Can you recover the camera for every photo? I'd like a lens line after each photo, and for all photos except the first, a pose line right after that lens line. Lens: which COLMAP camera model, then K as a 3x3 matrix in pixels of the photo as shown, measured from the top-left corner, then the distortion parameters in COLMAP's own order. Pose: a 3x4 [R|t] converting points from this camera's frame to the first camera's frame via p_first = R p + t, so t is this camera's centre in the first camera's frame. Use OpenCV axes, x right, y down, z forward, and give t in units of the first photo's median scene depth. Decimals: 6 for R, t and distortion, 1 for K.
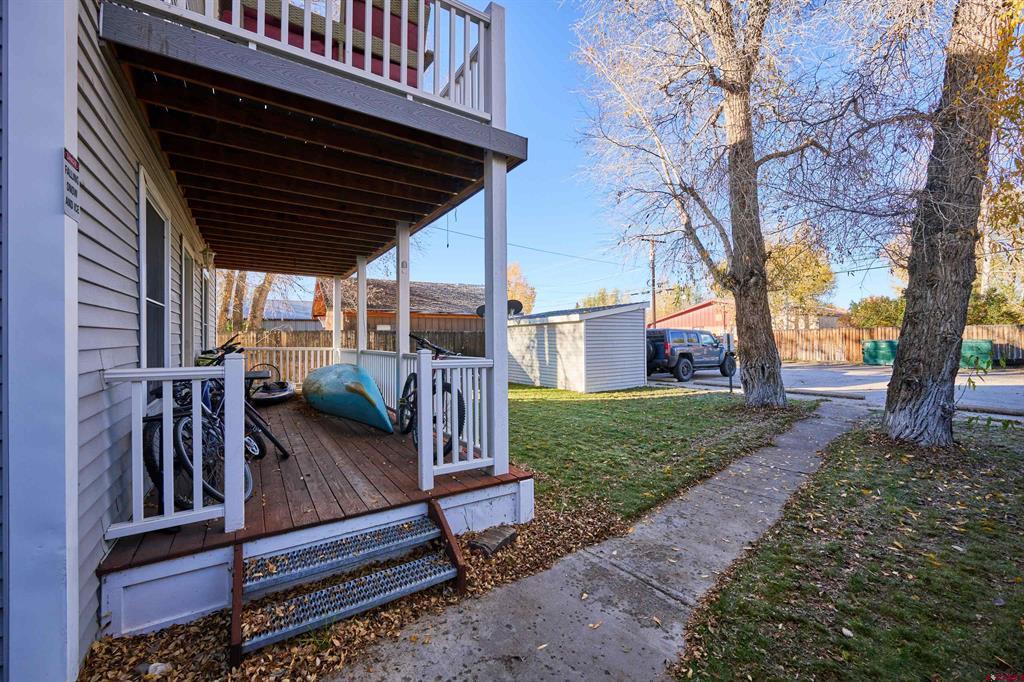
lens RADIAL K [[404.0, 0, 515.8], [0, 404.0, 343.4], [0, 0, 1]] dist [-0.000544, 0.000056]
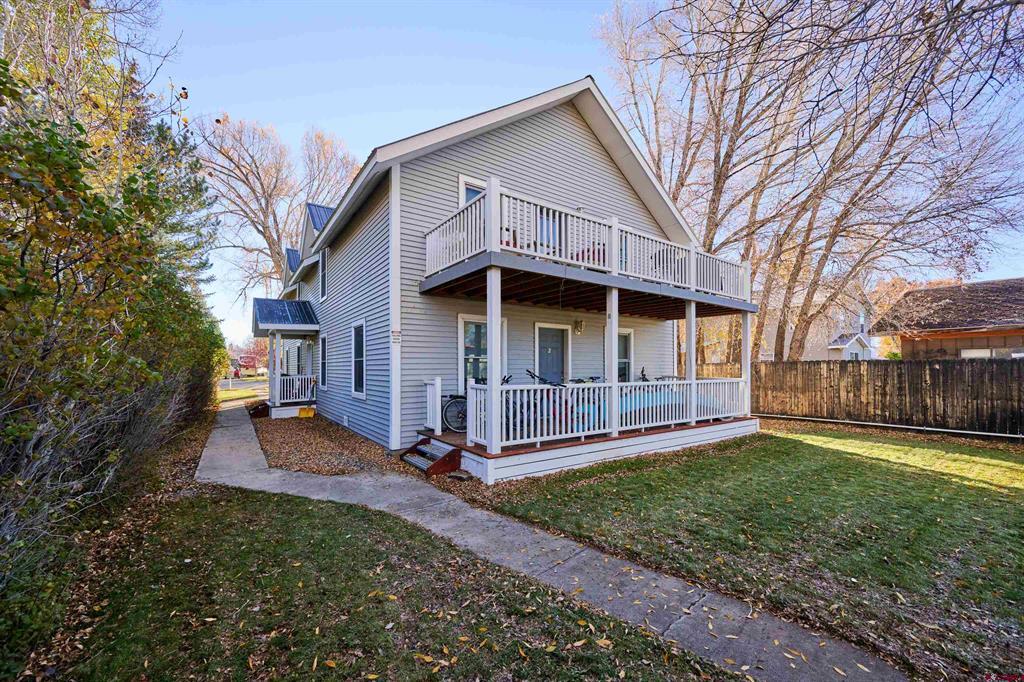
lens RADIAL K [[404.0, 0, 515.8], [0, 404.0, 343.4], [0, 0, 1]] dist [-0.000544, 0.000056]
pose [[0.034753, -0.055421, -0.997858, 1.322218], [-0.011717, 0.998370, -0.055857, -0.035746], [0.999327, 0.013633, 0.034047, 0.809439]]
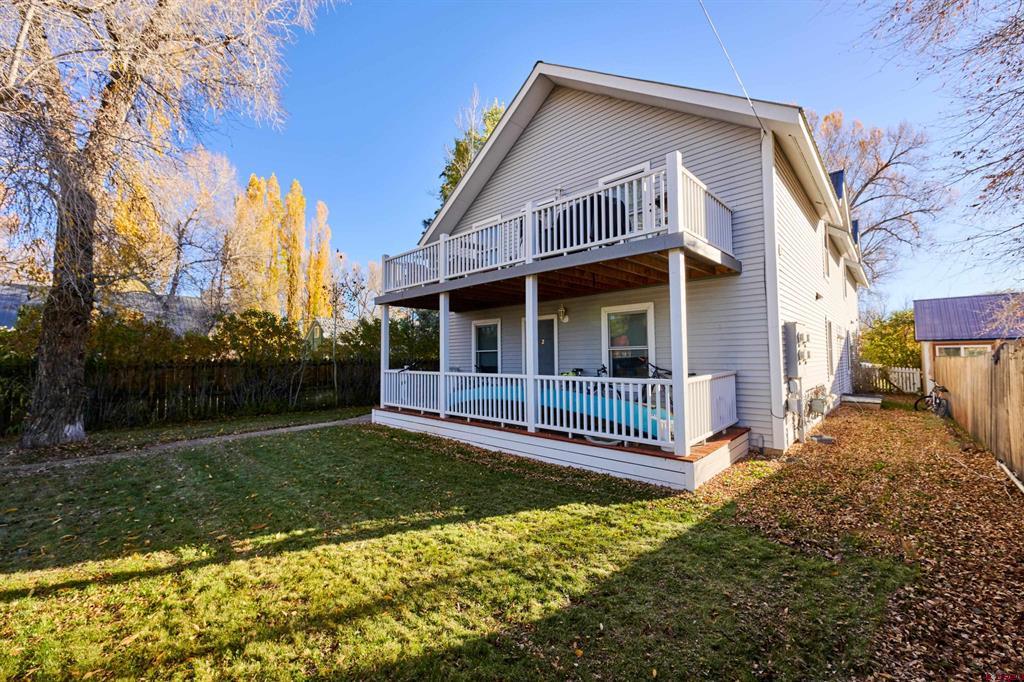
lens RADIAL K [[404.0, 0, 515.8], [0, 404.0, 343.4], [0, 0, 1]] dist [-0.000544, 0.000056]
pose [[-0.971187, 0.005765, -0.238249, -0.106706], [0.010668, 0.999757, -0.019297, -0.071429], [0.238080, -0.021282, -0.971012, 3.119618]]
